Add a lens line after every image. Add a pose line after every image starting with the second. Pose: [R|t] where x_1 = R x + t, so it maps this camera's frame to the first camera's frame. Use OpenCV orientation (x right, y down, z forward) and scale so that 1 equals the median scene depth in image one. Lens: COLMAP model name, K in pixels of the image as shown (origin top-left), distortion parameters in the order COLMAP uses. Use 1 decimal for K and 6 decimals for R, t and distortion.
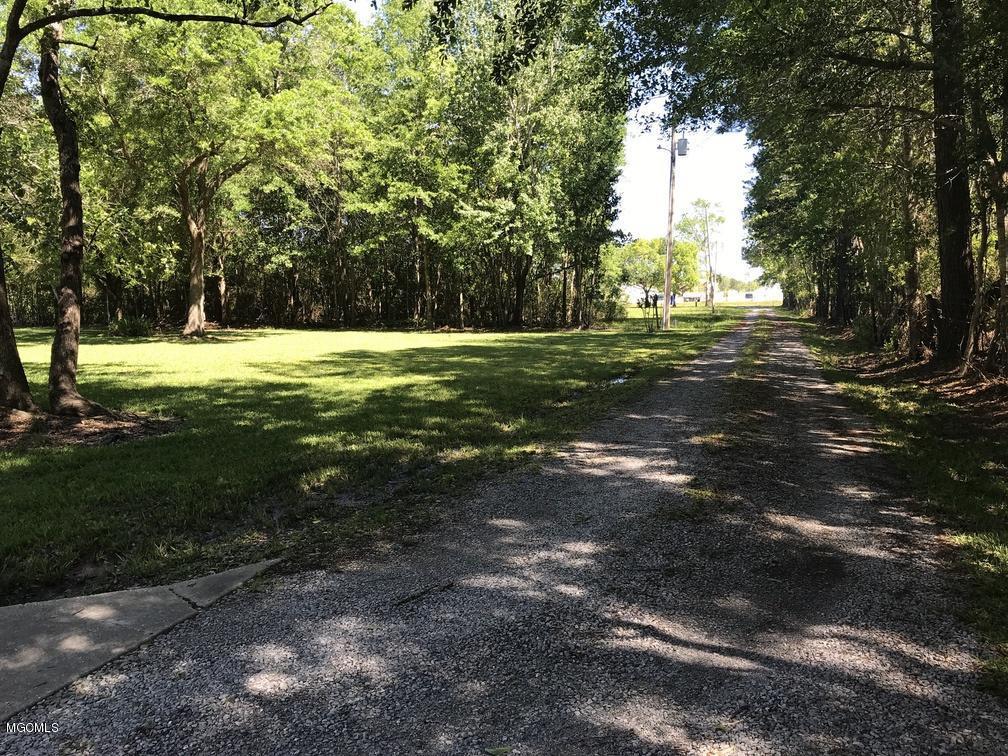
lens RADIAL K [[815.6, 0, 498.9], [0, 815.6, 373.2], [0, 0, 1]] dist [0.041463, -0.060224]
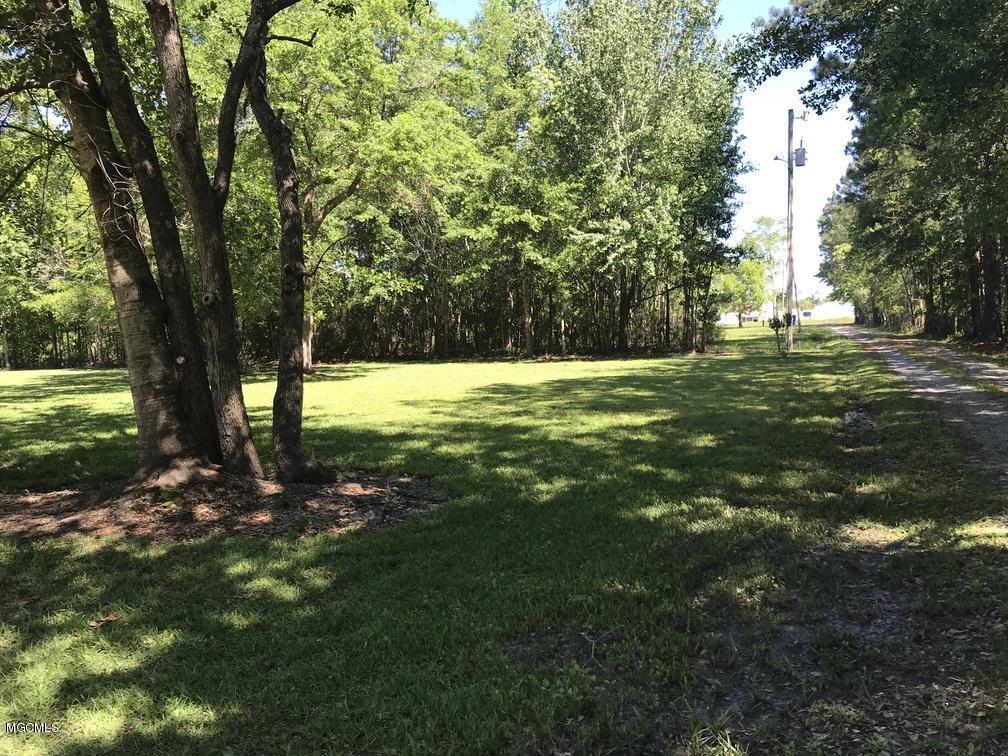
lens RADIAL K [[815.6, 0, 499.4], [0, 815.6, 368.3], [0, 0, 1]] dist [0.041463, -0.060224]
pose [[0.998495, -0.026664, -0.047921, -0.083905], [0.024824, 0.998947, -0.038590, -0.007184], [0.048899, 0.037342, 0.998105, 0.055231]]
